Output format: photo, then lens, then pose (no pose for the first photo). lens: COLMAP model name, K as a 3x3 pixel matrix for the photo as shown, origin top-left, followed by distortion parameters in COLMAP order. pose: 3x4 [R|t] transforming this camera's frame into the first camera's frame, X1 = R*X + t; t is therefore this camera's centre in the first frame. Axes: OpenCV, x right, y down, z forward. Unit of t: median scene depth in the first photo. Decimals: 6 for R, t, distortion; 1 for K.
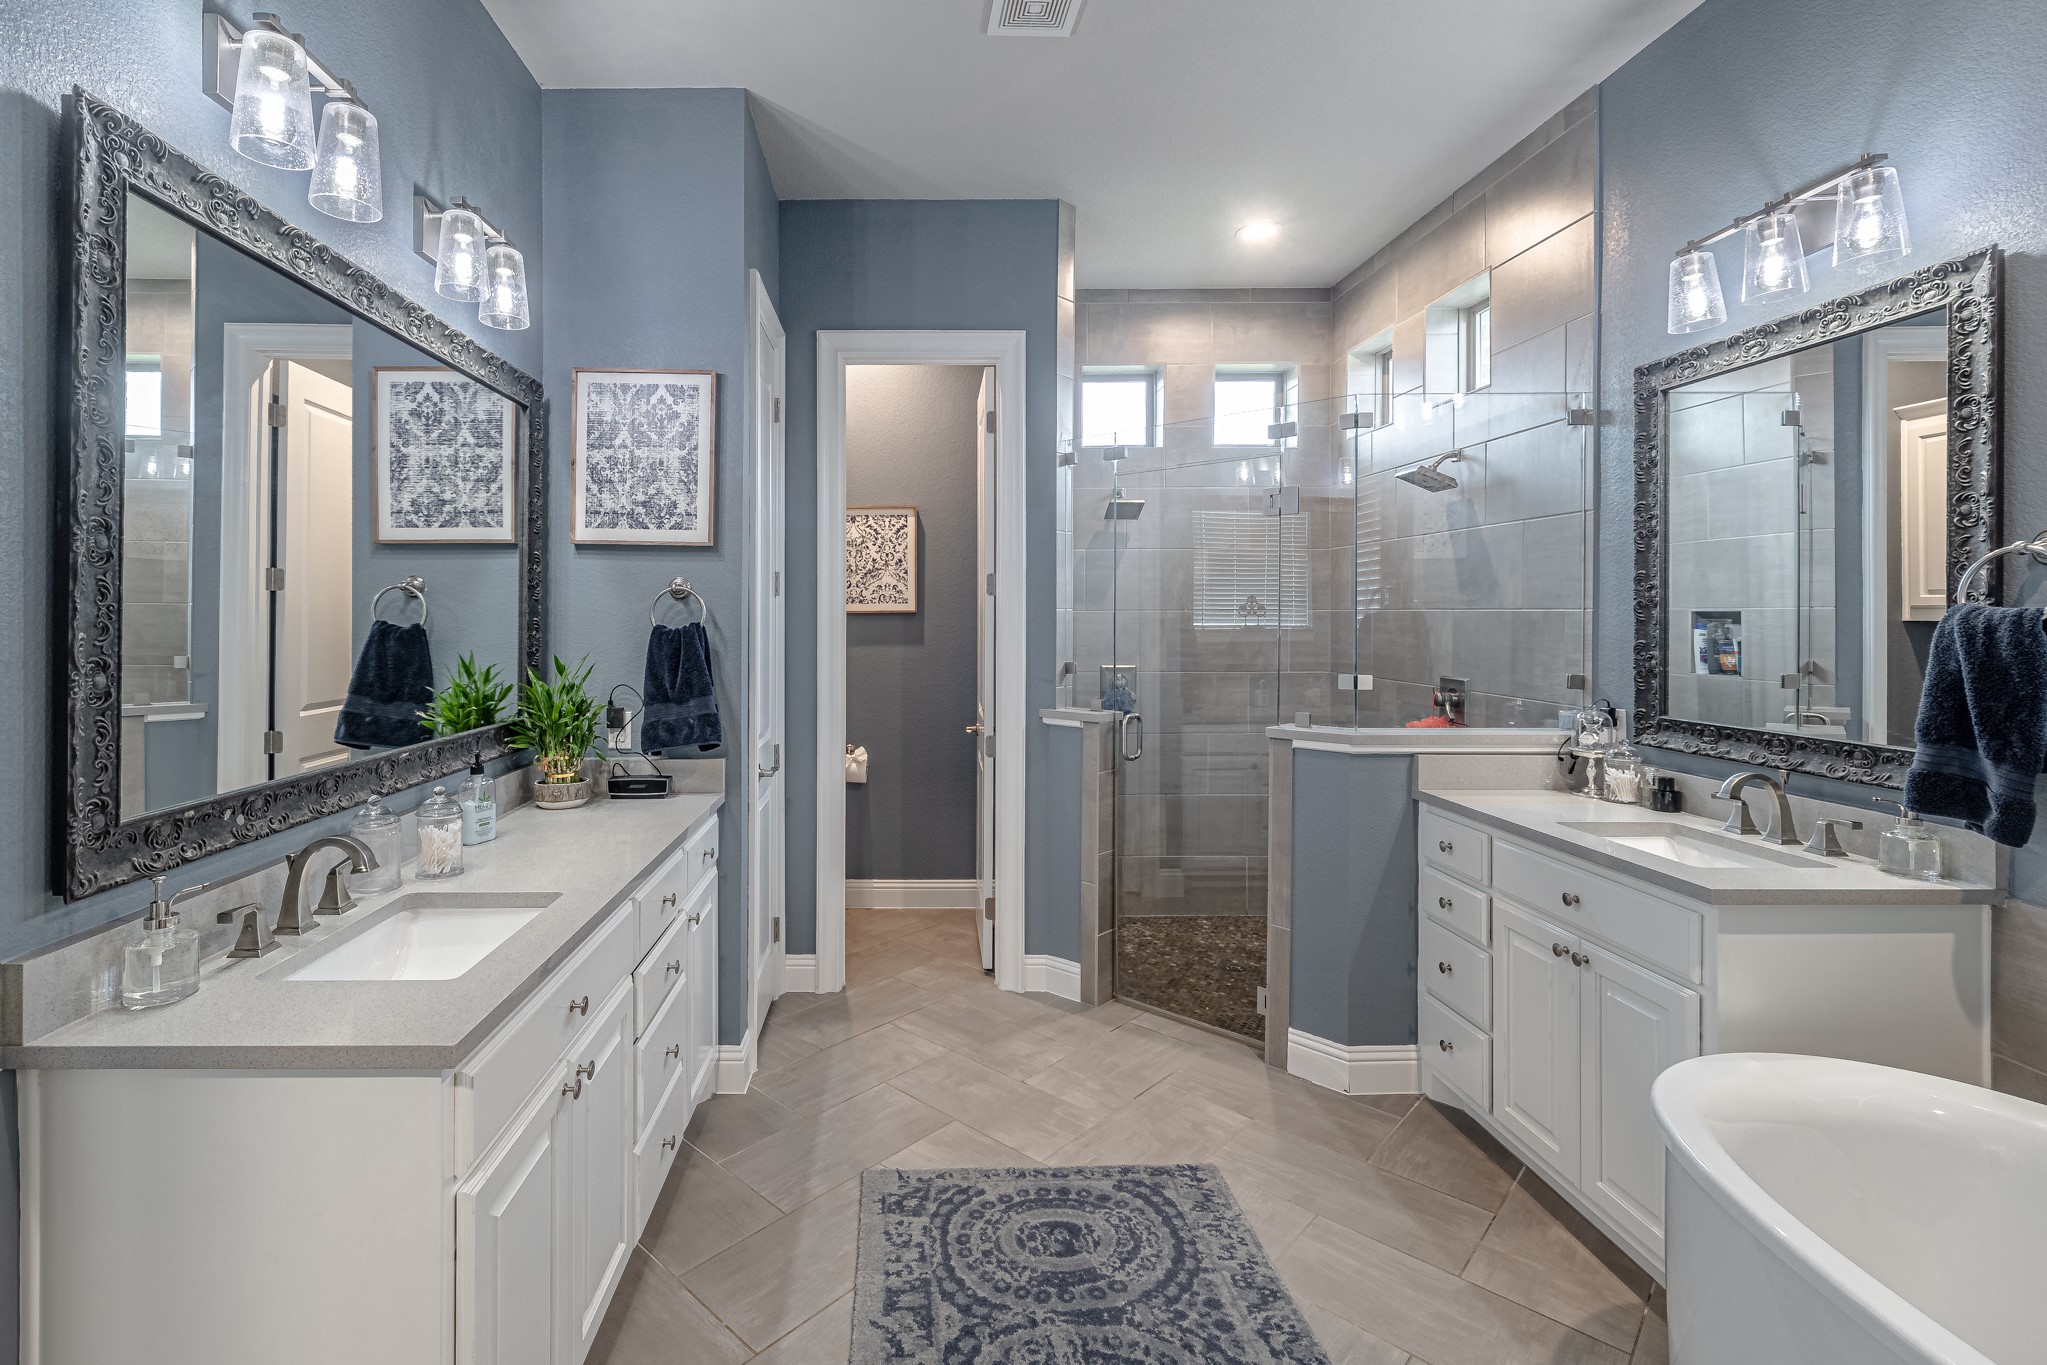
lens RADIAL K [[902.3, 0, 930.3], [0, 902.3, 615.7], [0, 0, 1]] dist [-0.002245, -0.000714]
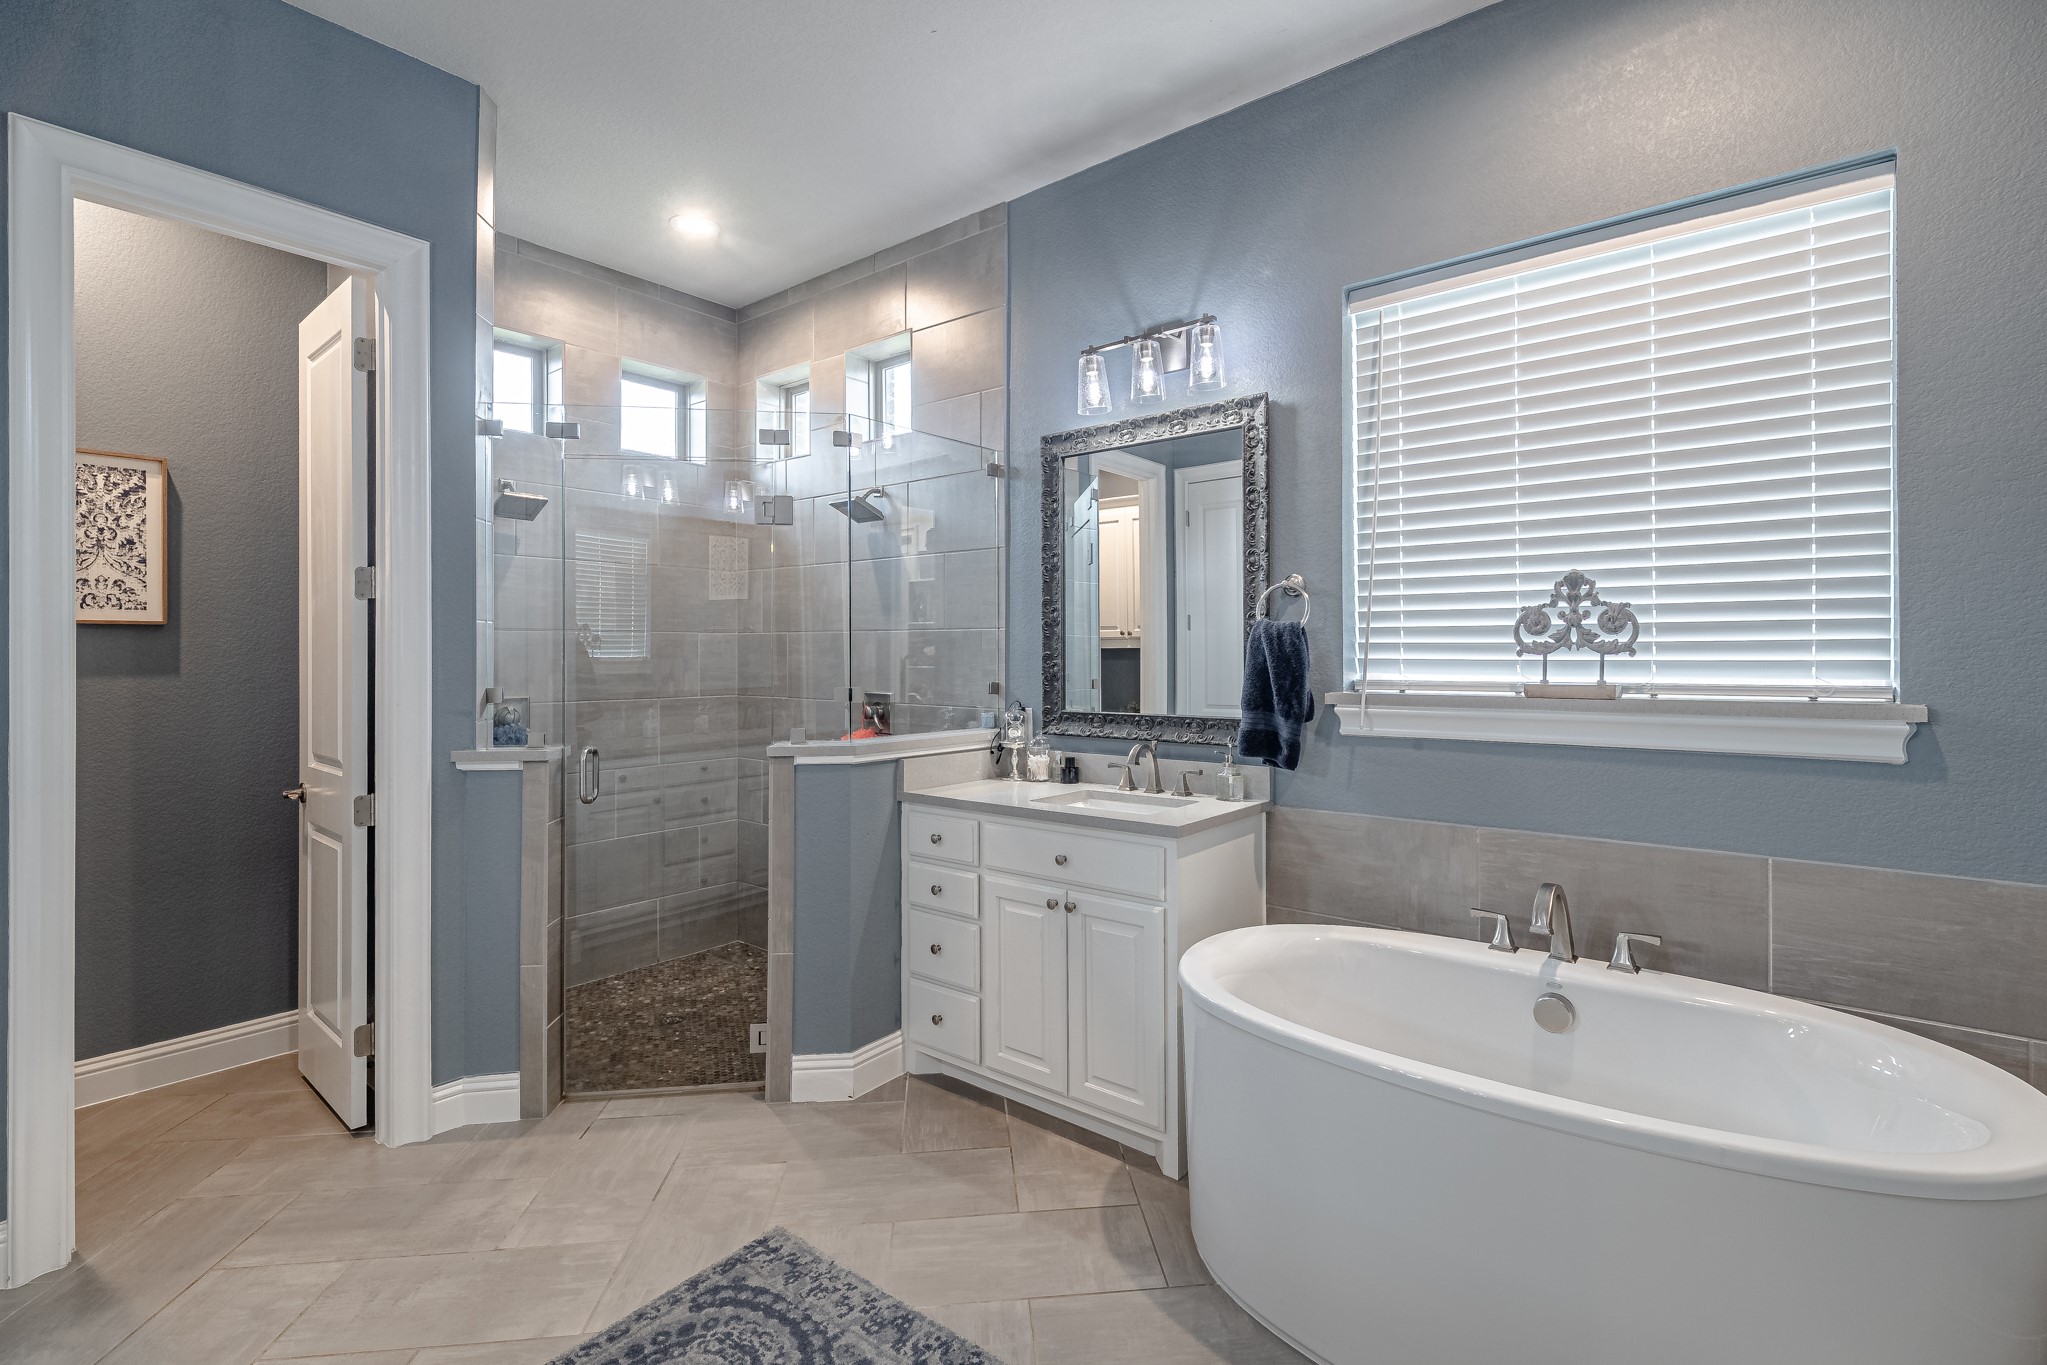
lens RADIAL K [[902.3, 0, 1020.9], [0, 902.3, 655.3], [0, 0, 1]] dist [-0.002245, -0.000714]
pose [[0.639650, 0.001049, 0.768666, -0.199929], [0.000756, 0.999998, -0.001993, 0.032874], [-0.768666, 0.001856, 0.639648, 0.205610]]
